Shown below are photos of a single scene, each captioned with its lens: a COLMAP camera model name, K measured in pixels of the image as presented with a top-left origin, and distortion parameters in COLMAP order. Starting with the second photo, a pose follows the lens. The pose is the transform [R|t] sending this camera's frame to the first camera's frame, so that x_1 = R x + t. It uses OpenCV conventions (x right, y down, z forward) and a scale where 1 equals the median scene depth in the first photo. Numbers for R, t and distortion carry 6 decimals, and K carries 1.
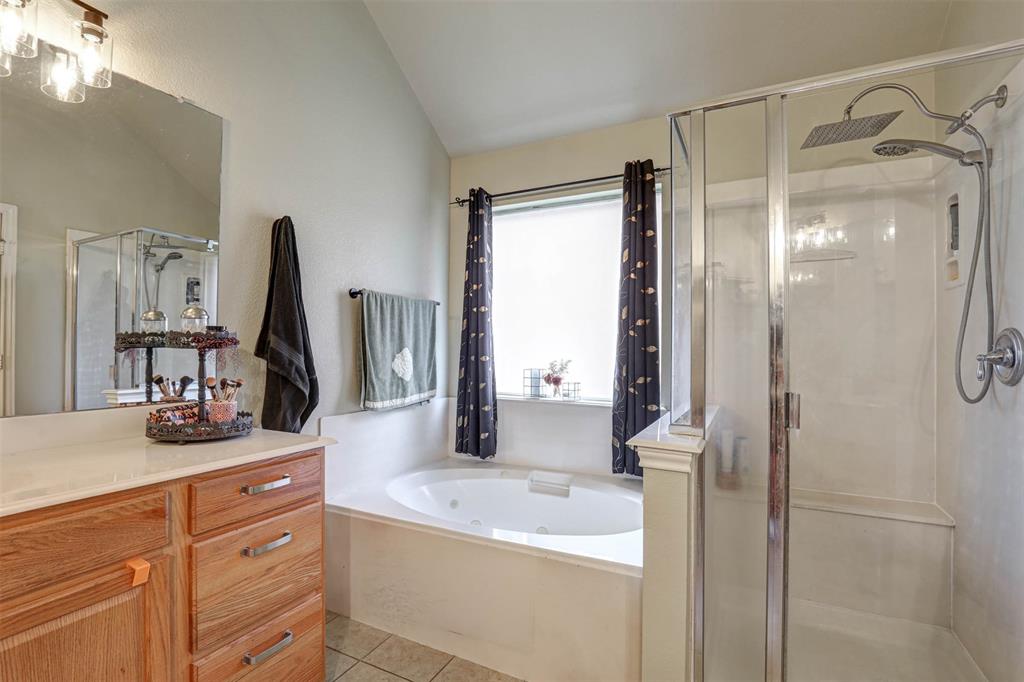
lens RADIAL K [[481.5, 0, 512.7], [0, 481.5, 343.6], [0, 0, 1]] dist [-0.026196, 0.001666]
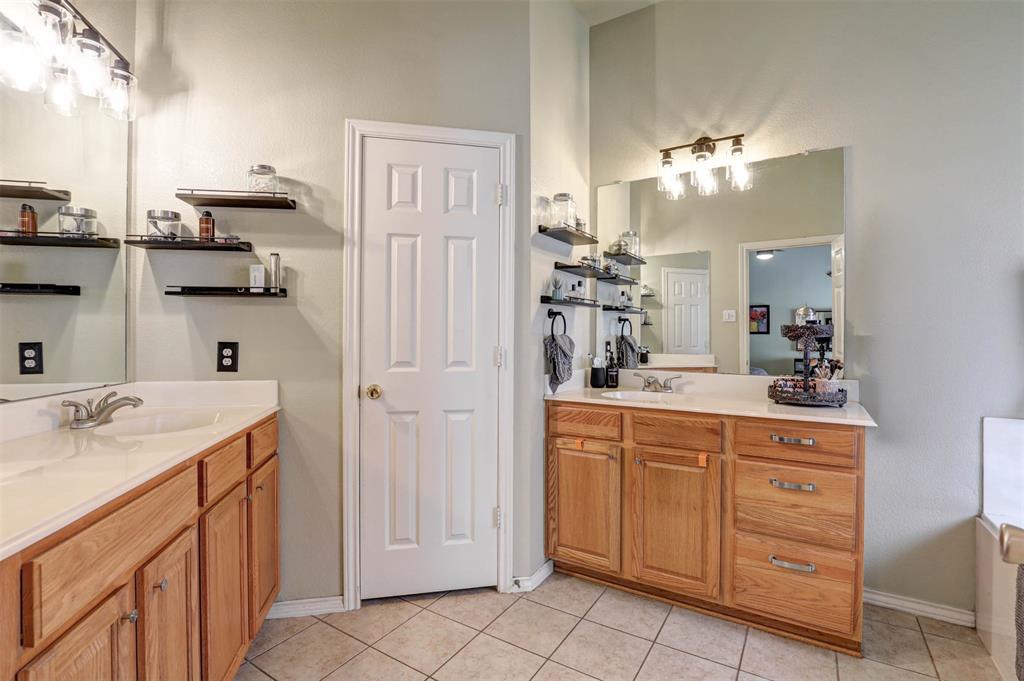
lens RADIAL K [[481.5, 0, 511.3], [0, 481.5, 333.9], [0, 0, 1]] dist [-0.026196, 0.001666]
pose [[-0.130995, -0.007427, -0.991355, 0.919879], [0.009339, 0.999918, -0.008725, 0.006500], [0.991339, -0.010401, -0.130915, 0.414279]]
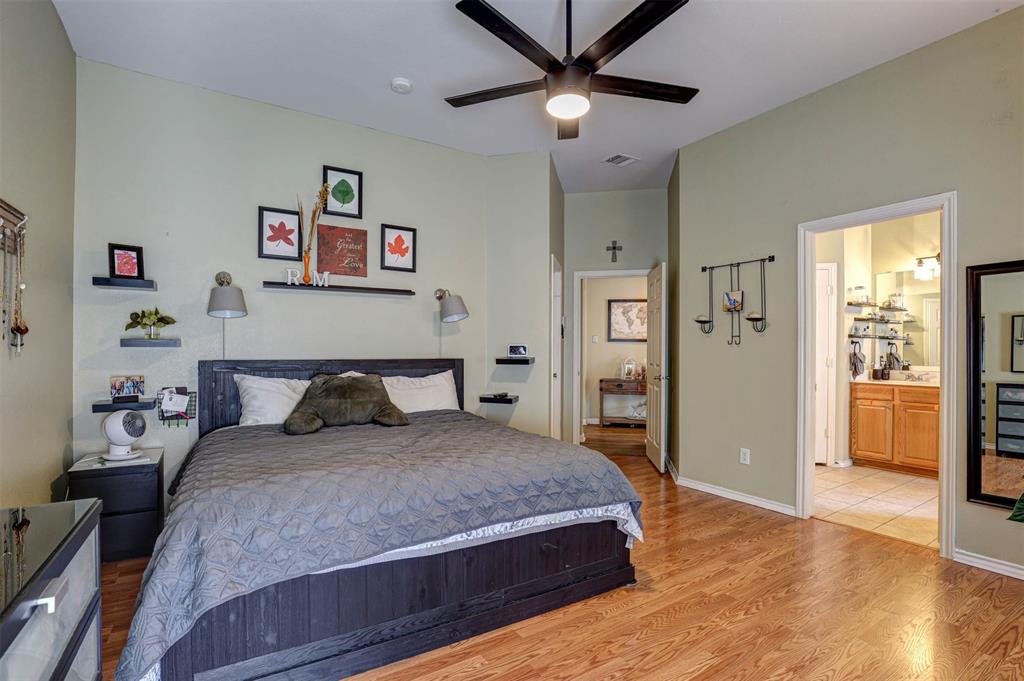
lens RADIAL K [[481.5, 0, 517.4], [0, 481.5, 347.9], [0, 0, 1]] dist [-0.026196, 0.001666]
pose [[-0.522484, -0.010799, -0.852581, 3.782197], [0.000022, 0.999920, -0.012678, 0.009404], [0.852649, -0.006643, -0.522441, 0.020684]]
